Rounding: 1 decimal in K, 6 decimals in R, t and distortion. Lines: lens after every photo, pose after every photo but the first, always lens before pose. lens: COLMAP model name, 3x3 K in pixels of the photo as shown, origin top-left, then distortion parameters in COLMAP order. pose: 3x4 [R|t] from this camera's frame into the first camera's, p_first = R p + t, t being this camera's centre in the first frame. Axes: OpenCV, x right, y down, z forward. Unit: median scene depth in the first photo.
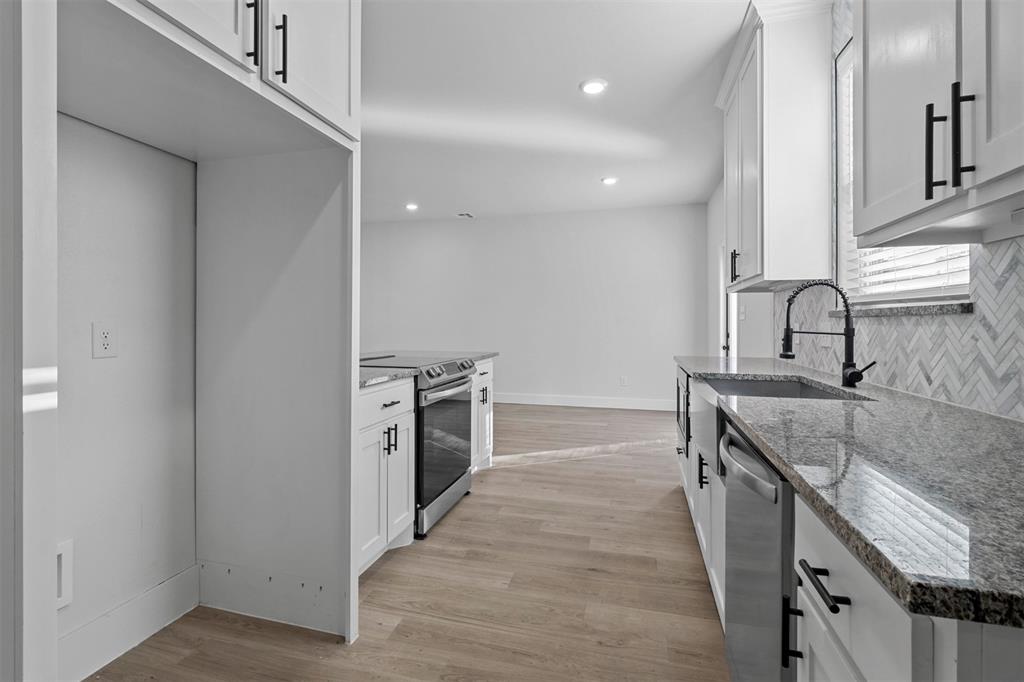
lens RADIAL K [[454.1, 0, 510.5], [0, 454.1, 321.4], [0, 0, 1]] dist [0.000644, -0.000053]
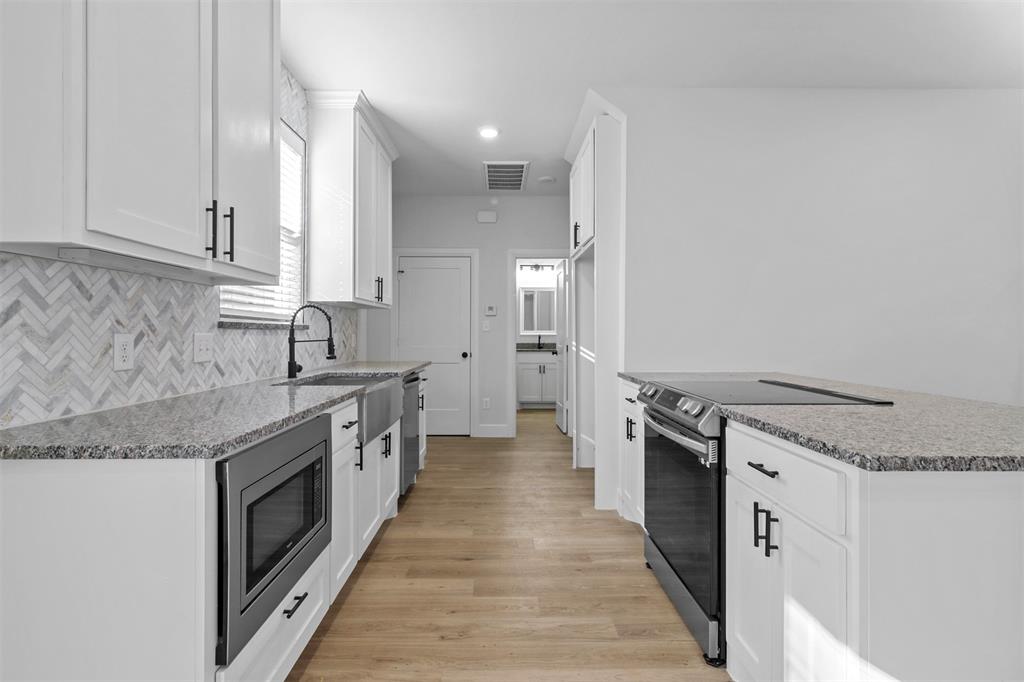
lens RADIAL K [[475.0, 0, 515.7], [0, 475.0, 335.0], [0, 0, 1]] dist [-0.002504, -0.000002]
pose [[-0.955476, -0.003780, -0.295046, 0.417576], [-0.003507, 0.999993, -0.001455, 0.005129], [0.295049, -0.000355, -0.955482, 2.144832]]
